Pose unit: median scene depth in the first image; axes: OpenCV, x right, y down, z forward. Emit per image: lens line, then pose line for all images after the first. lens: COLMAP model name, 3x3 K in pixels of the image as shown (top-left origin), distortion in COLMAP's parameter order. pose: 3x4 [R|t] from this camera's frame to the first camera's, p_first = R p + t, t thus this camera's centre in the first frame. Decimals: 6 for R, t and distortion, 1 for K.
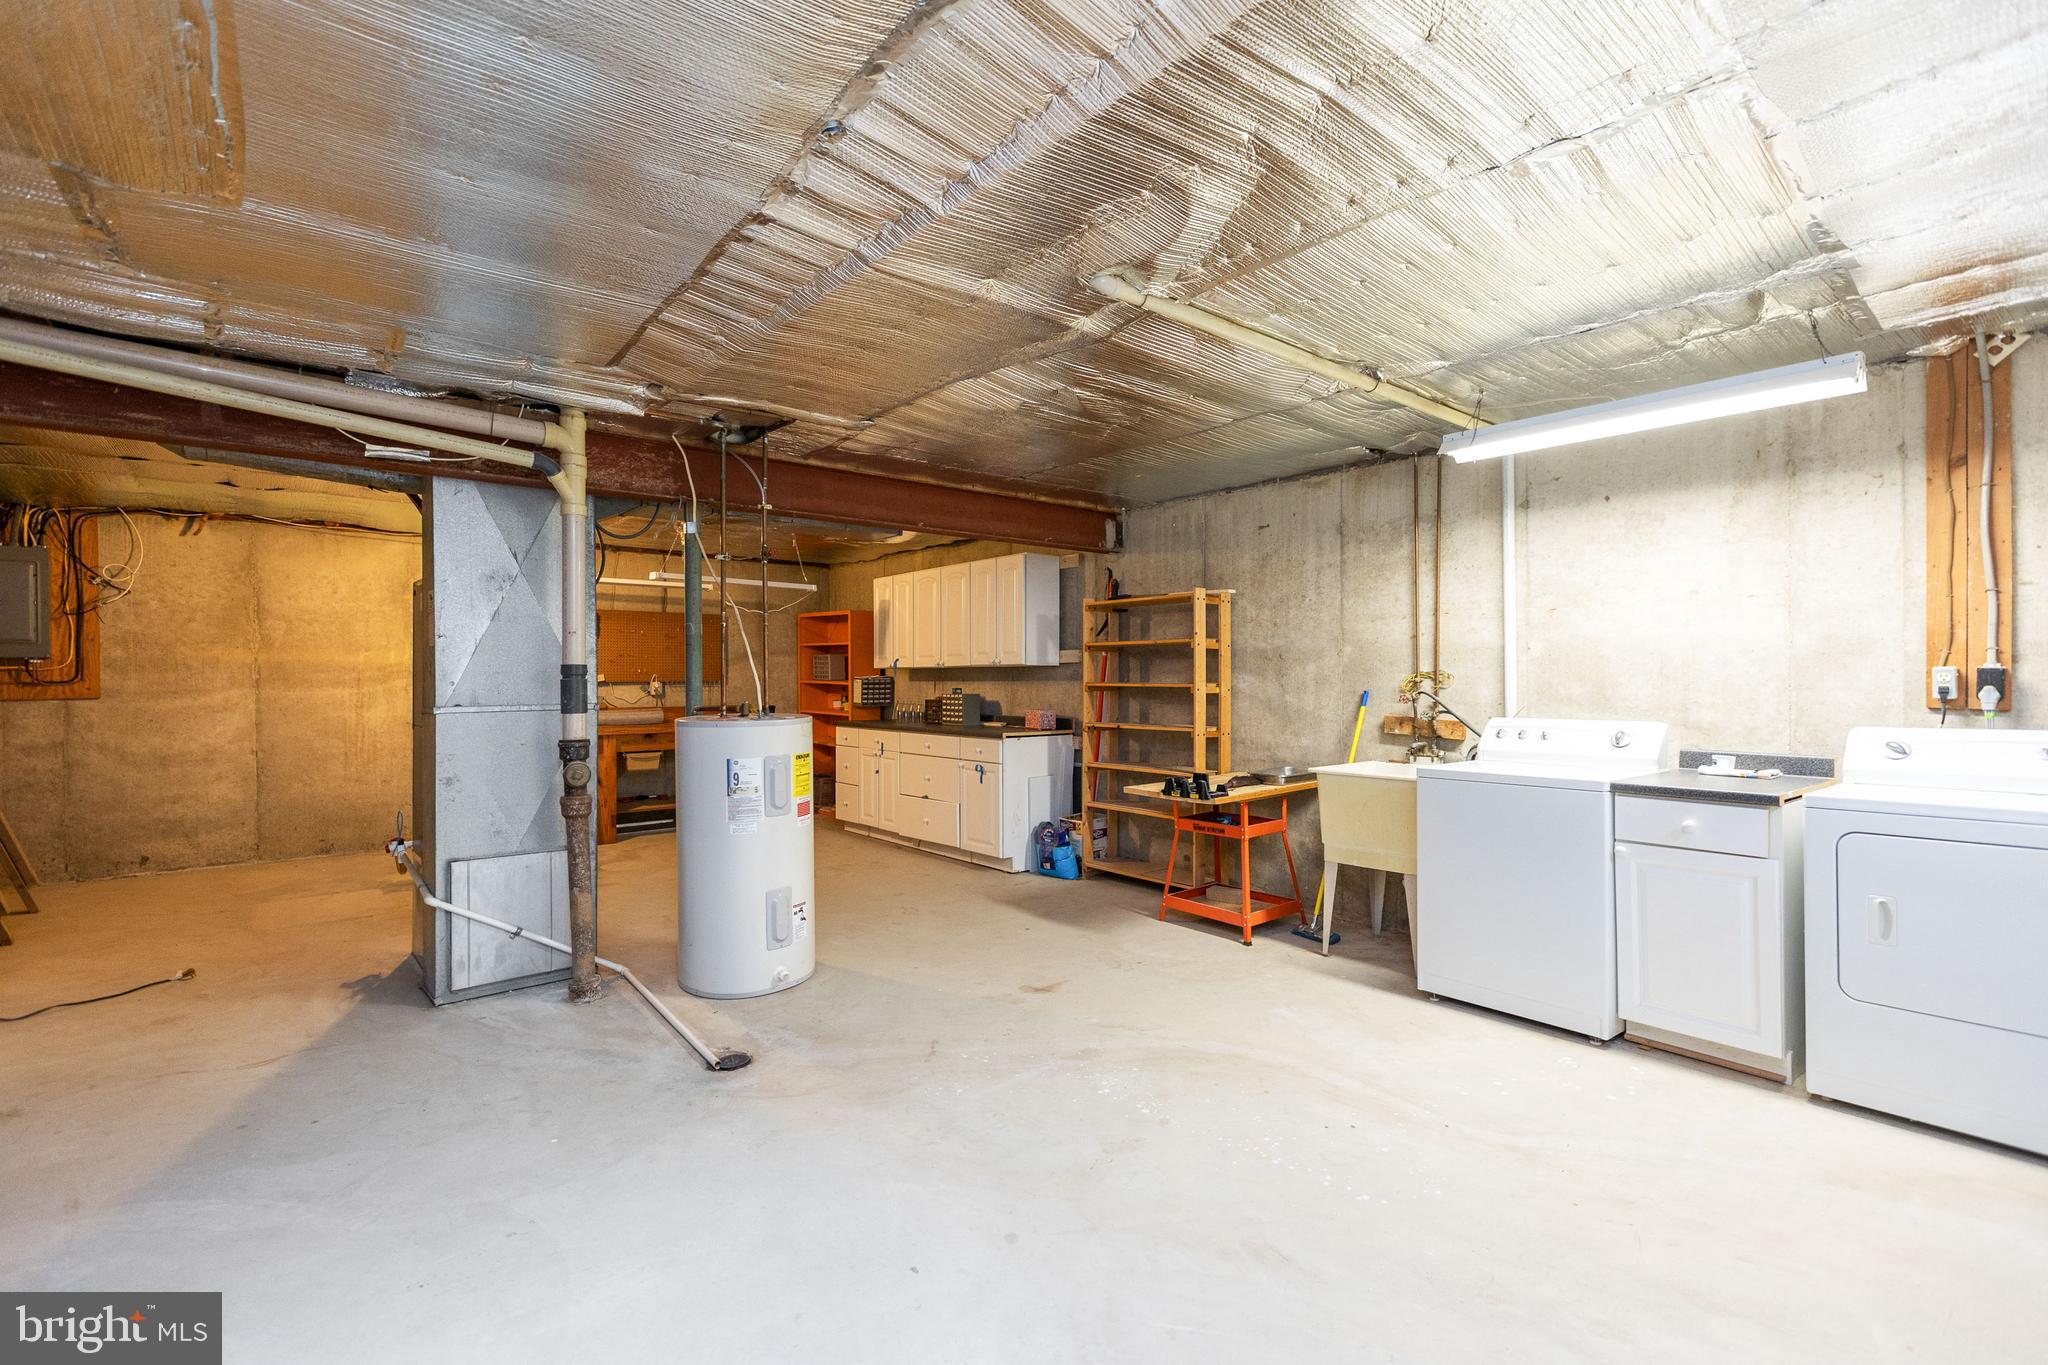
lens RADIAL K [[924.1, 0, 1024.3], [0, 924.1, 670.3], [0, 0, 1]] dist [0.000545, 0.000010]
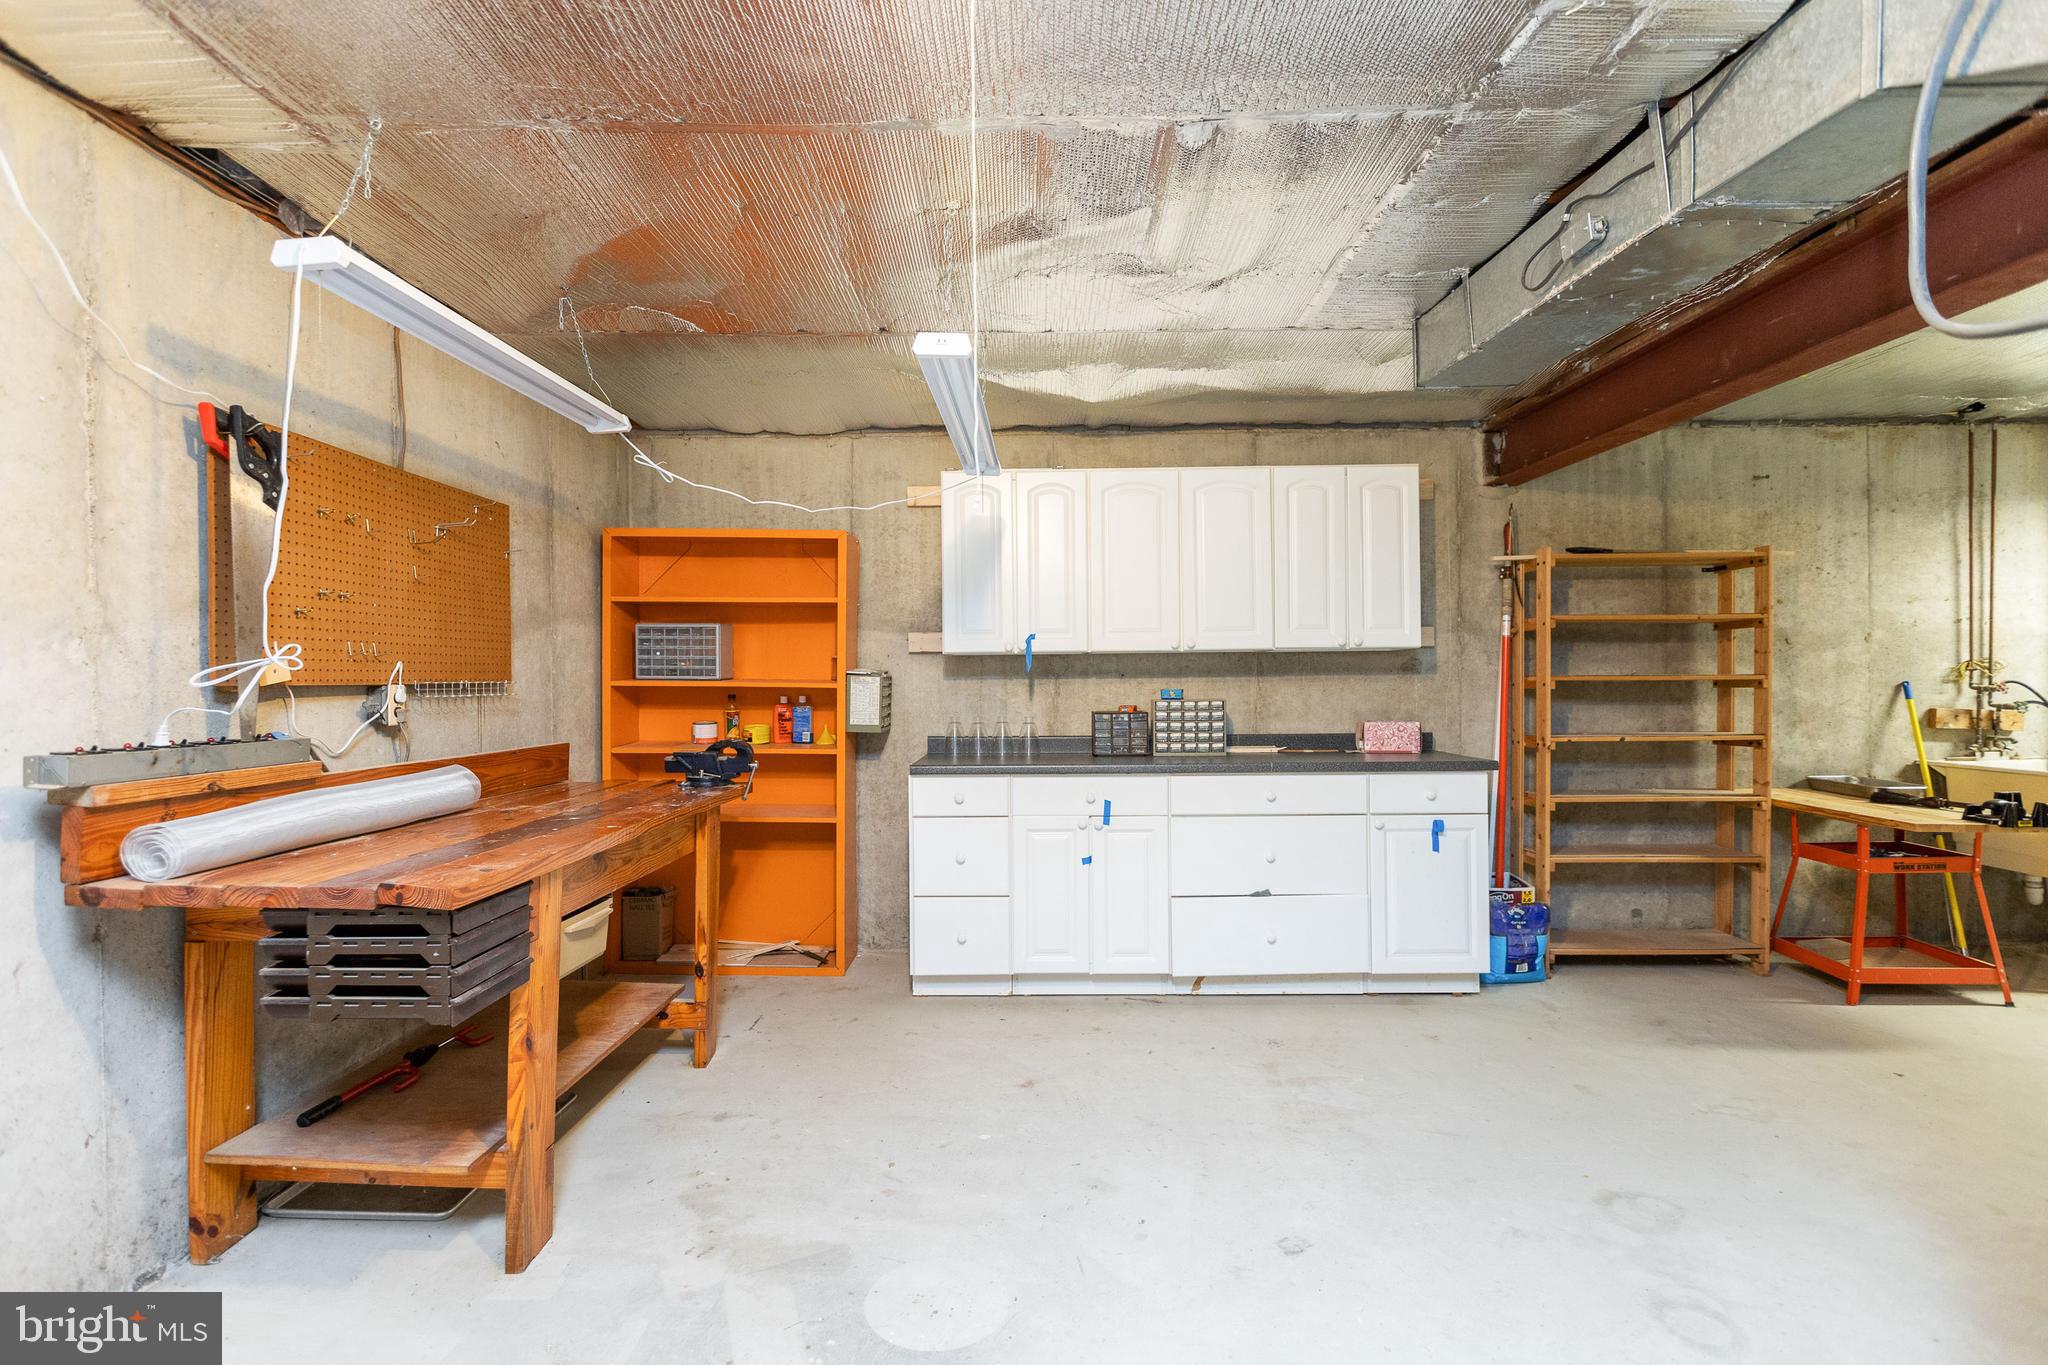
lens RADIAL K [[964.3, 0, 1024.0], [0, 964.3, 682.5], [0, 0, 1]] dist [-0.002445, -0.000556]
pose [[0.652195, -0.004950, 0.758035, -0.810087], [0.000739, 0.999982, 0.005894, 0.016101], [-0.758051, -0.003284, 0.652187, 0.973779]]
